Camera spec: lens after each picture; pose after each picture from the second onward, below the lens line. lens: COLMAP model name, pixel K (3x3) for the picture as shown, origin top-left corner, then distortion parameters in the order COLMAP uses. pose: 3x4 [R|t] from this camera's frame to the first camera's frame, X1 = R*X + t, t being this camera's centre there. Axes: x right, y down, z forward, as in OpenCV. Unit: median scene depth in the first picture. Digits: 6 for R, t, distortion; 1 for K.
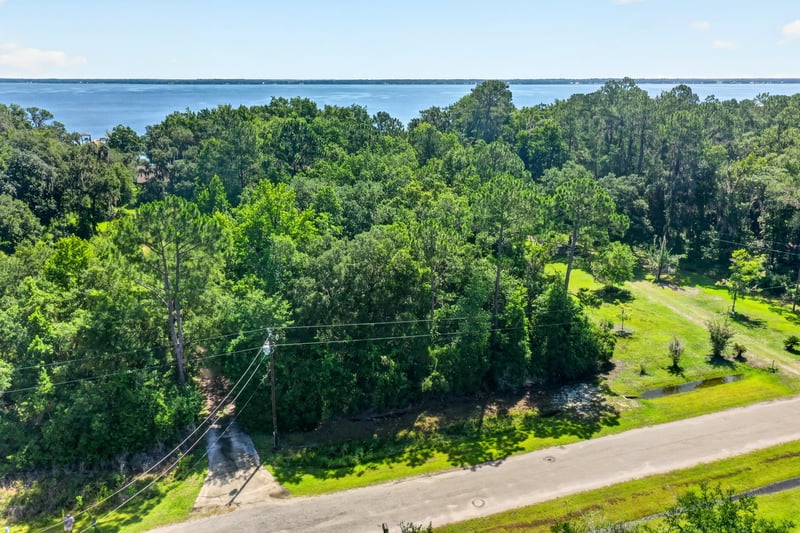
lens RADIAL K [[629.0, 0, 401.1], [0, 629.0, 263.6], [0, 0, 1]] dist [-0.005062, -0.010219]
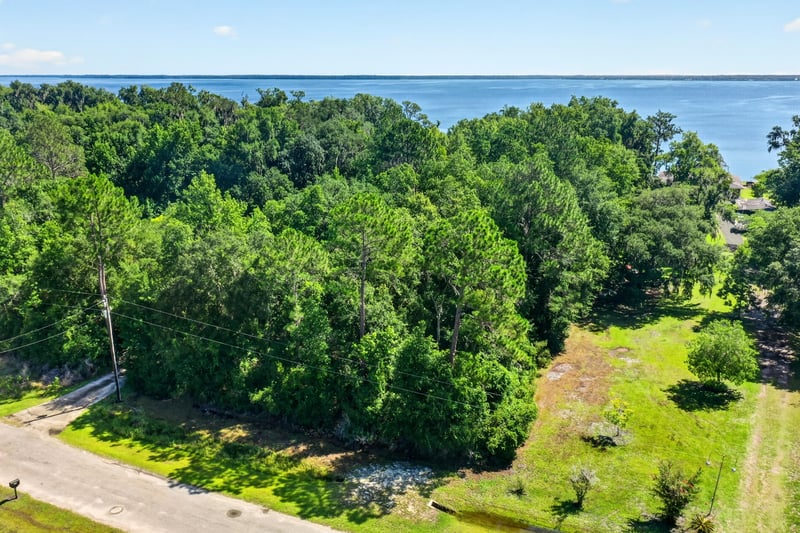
lens RADIAL K [[632.3, 0, 413.6], [0, 632.3, 265.8], [0, 0, 1]] dist [-0.004471, -0.006447]
pose [[0.735639, 0.190520, -0.650029, 0.820612], [-0.186082, 0.979551, 0.076512, -0.126402], [0.651314, 0.064674, 0.756048, 0.417712]]
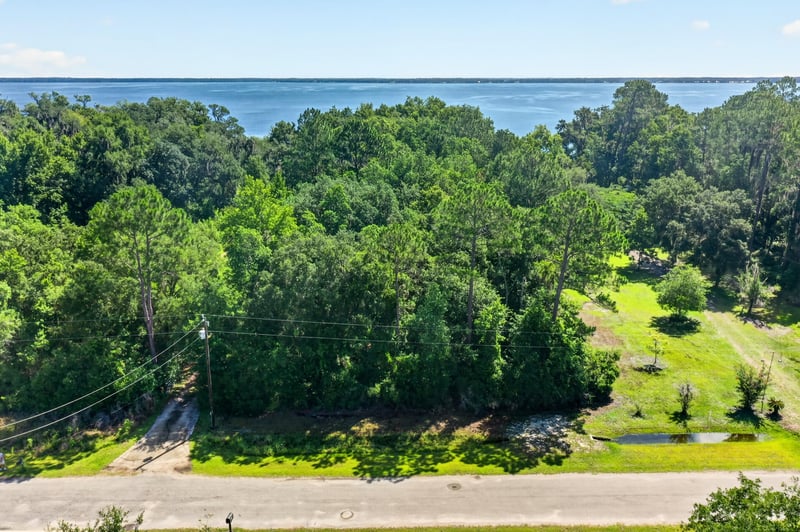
lens RADIAL K [[631.2, 0, 409.6], [0, 631.2, 268.2], [0, 0, 1]] dist [-0.010154, -0.004580]
pose [[0.949756, 0.086799, -0.300716, 0.377590], [-0.084485, 0.996209, 0.020715, -0.024193], [0.301375, 0.005732, 0.953489, 0.071287]]
